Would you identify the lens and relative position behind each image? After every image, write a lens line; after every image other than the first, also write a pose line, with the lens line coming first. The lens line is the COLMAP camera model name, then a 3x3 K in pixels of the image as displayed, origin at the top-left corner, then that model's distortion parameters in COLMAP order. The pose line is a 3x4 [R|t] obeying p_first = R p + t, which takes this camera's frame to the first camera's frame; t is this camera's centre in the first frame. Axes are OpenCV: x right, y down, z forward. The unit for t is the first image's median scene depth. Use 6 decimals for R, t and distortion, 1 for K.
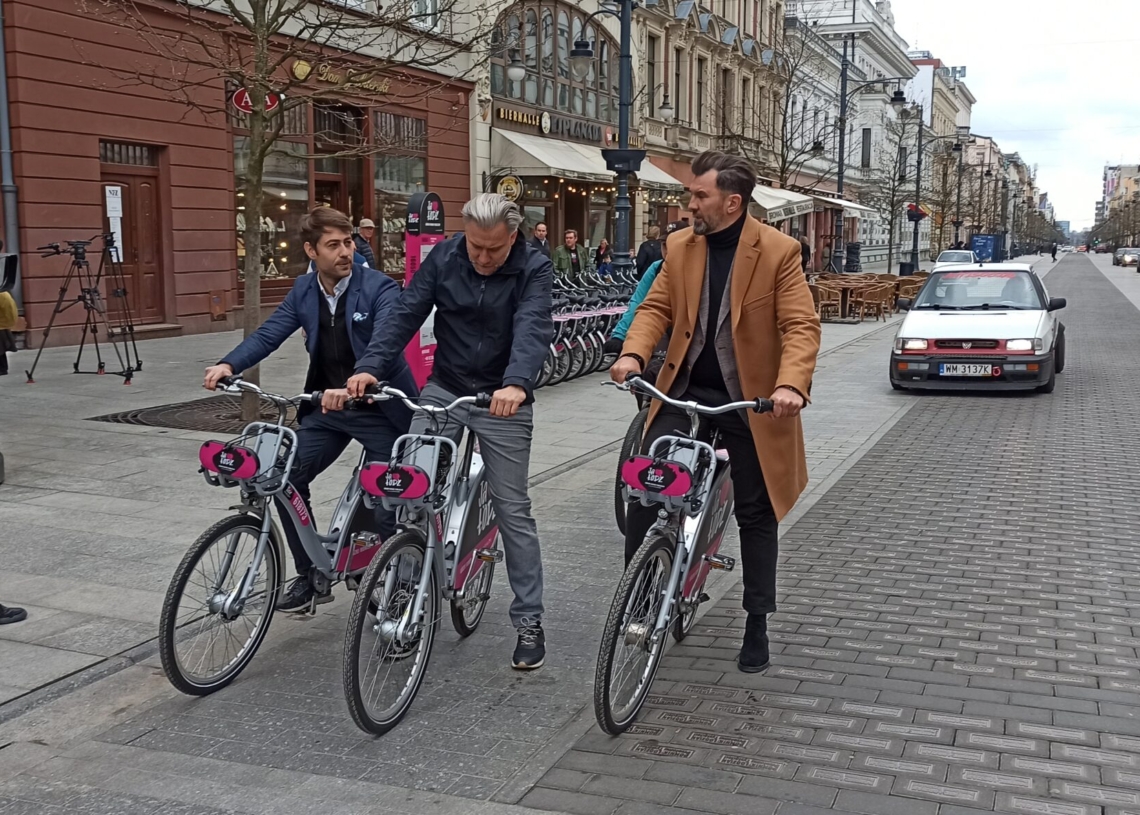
lens RADIAL K [[1298.4, 0, 570.0], [0, 1298.4, 407.5], [0, 0, 1]] dist [0.066302, -0.006842]
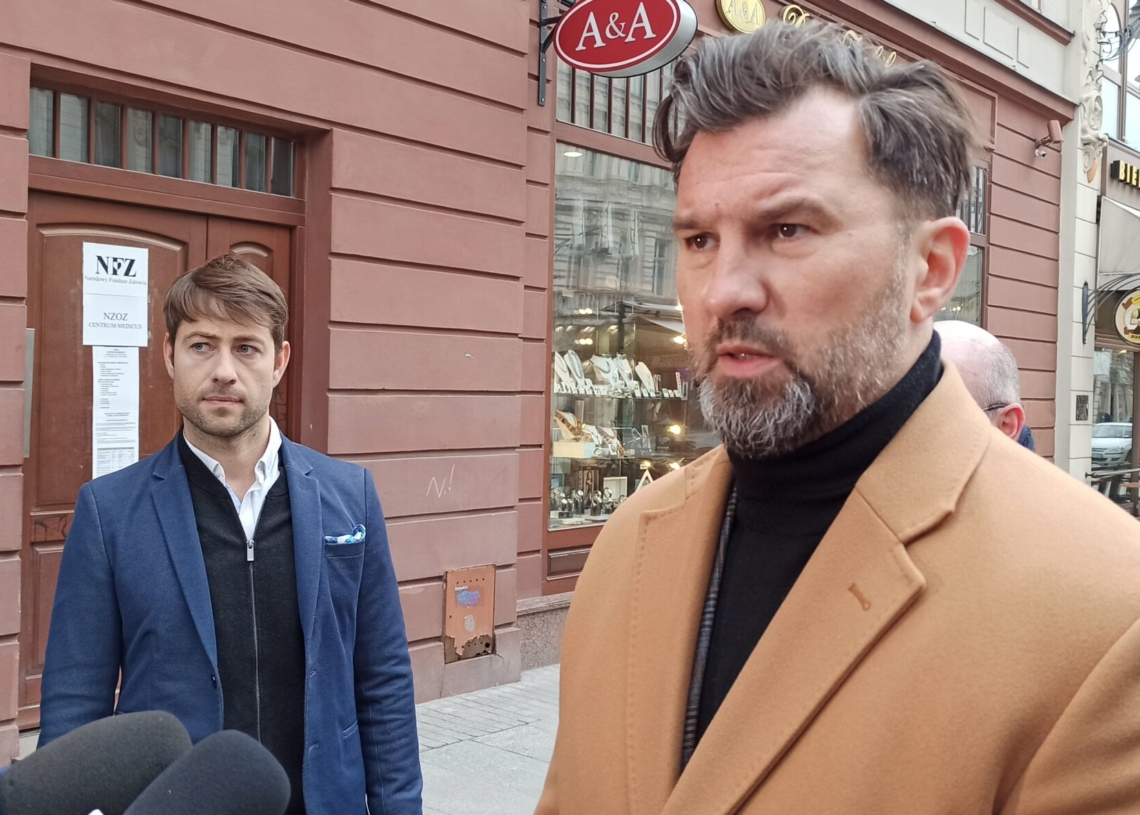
lens RADIAL K [[1298.4, 0, 570.0], [0, 1298.4, 407.5], [0, 0, 1]] dist [0.066302, -0.006842]
pose [[0.951519, 0.018437, -0.307036, -0.126520], [-0.056401, 0.991735, -0.115239, -0.082956], [0.302374, 0.126969, 0.944695, 0.604792]]
